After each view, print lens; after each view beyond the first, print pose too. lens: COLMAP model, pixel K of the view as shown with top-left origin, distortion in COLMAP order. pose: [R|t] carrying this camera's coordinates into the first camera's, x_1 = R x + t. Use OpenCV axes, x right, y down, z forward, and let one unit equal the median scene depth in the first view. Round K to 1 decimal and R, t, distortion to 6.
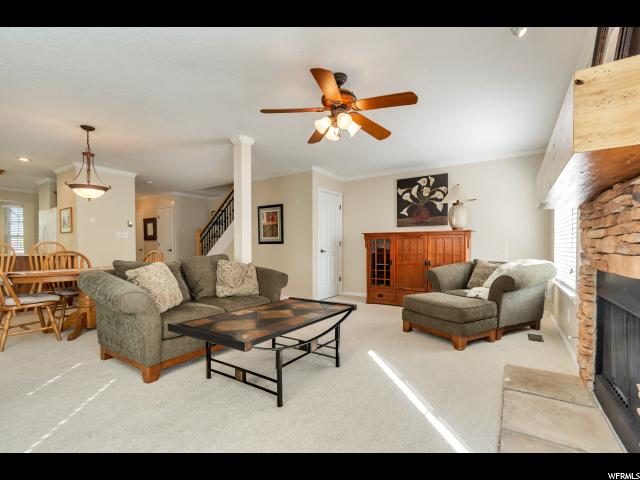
lens RADIAL K [[298.7, 0, 322.5], [0, 298.7, 244.9], [0, 0, 1]] dist [0.007421, -0.000010]
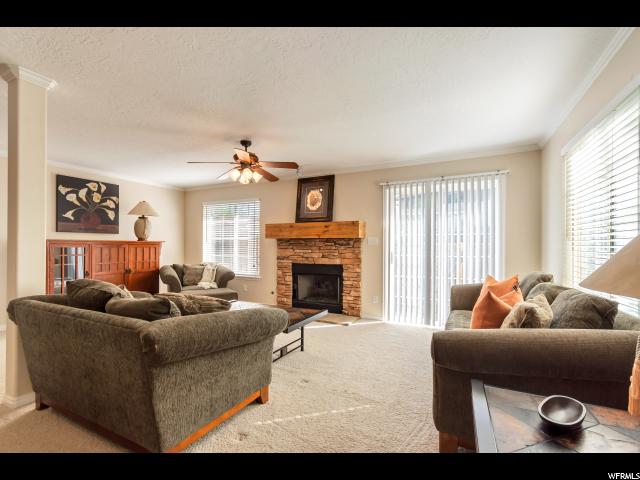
lens RADIAL K [[298.7, 0, 317.5], [0, 298.7, 243.1], [0, 0, 1]] dist [0.007421, -0.000010]
pose [[-0.116197, 0.011973, 0.993154, -0.691738], [-0.008641, 0.999877, -0.013065, -0.025670], [-0.993189, -0.010100, -0.116079, 0.408991]]
